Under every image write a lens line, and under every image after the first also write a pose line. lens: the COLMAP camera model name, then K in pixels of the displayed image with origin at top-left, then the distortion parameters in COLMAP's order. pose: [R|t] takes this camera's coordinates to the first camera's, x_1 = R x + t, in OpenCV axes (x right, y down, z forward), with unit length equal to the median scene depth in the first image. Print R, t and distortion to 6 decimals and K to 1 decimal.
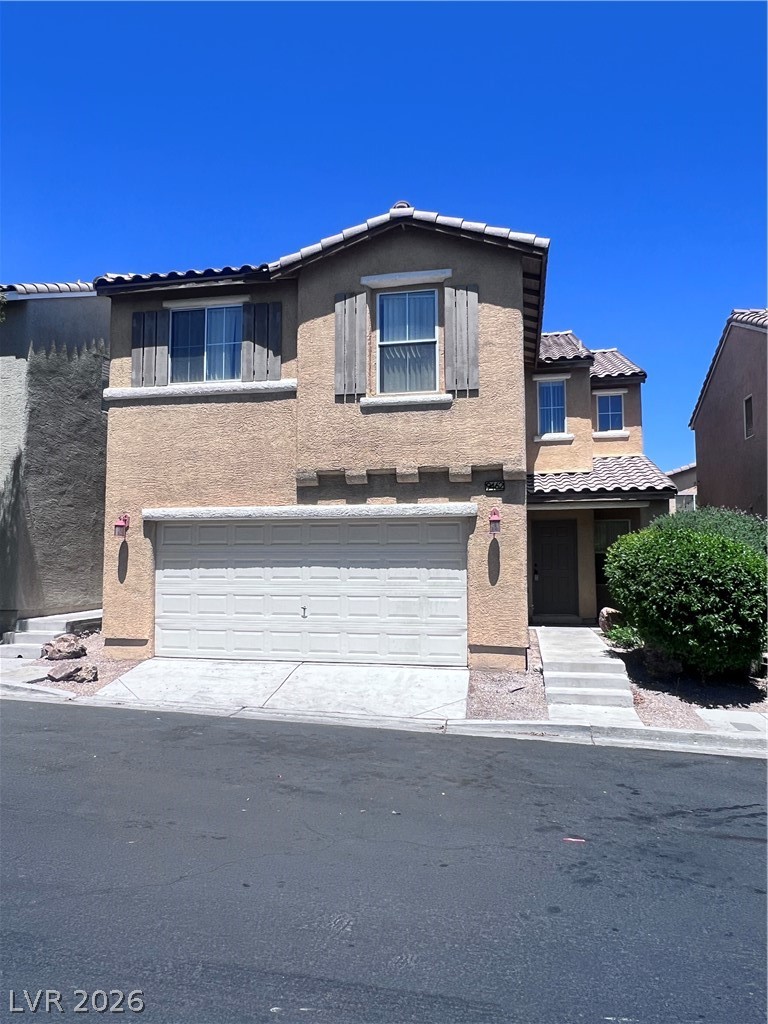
lens RADIAL K [[676.2, 0, 380.5], [0, 676.2, 513.0], [0, 0, 1]] dist [0.002869, -0.008685]
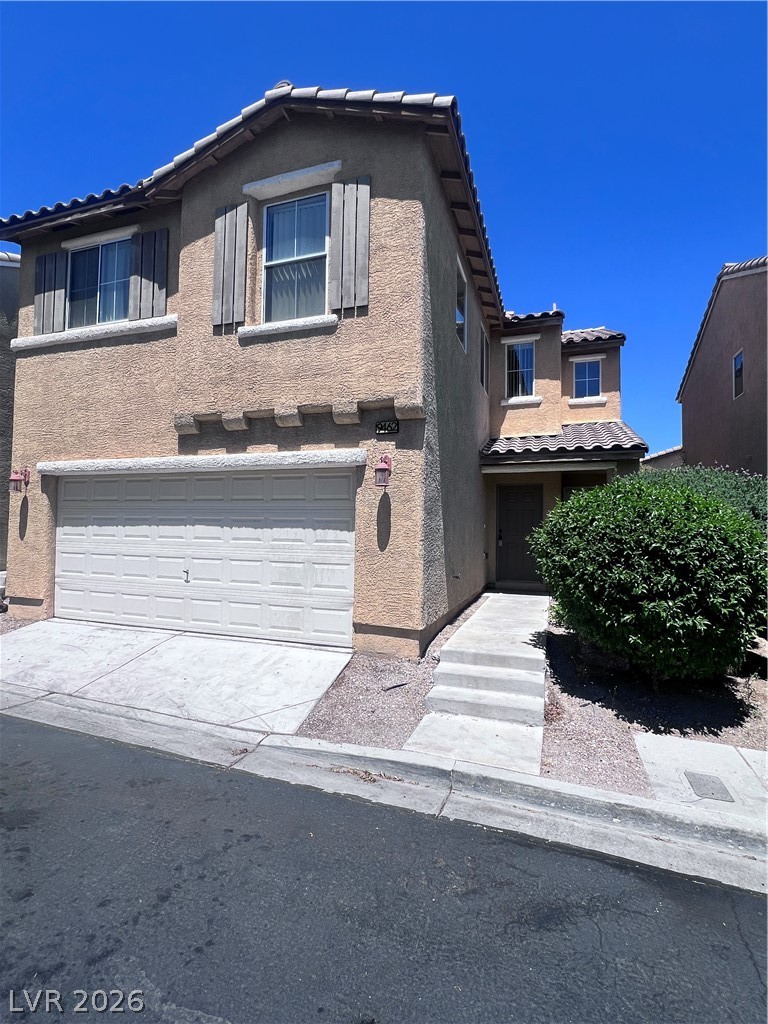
lens RADIAL K [[481.6, 0, 388.1], [0, 481.6, 511.6], [0, 0, 1]] dist [-0.002831, 0.000254]
pose [[0.991138, 0.010217, -0.132446, 0.235302], [-0.005720, 0.999396, 0.034290, 0.038490], [0.132717, -0.033229, 0.990597, 0.411997]]
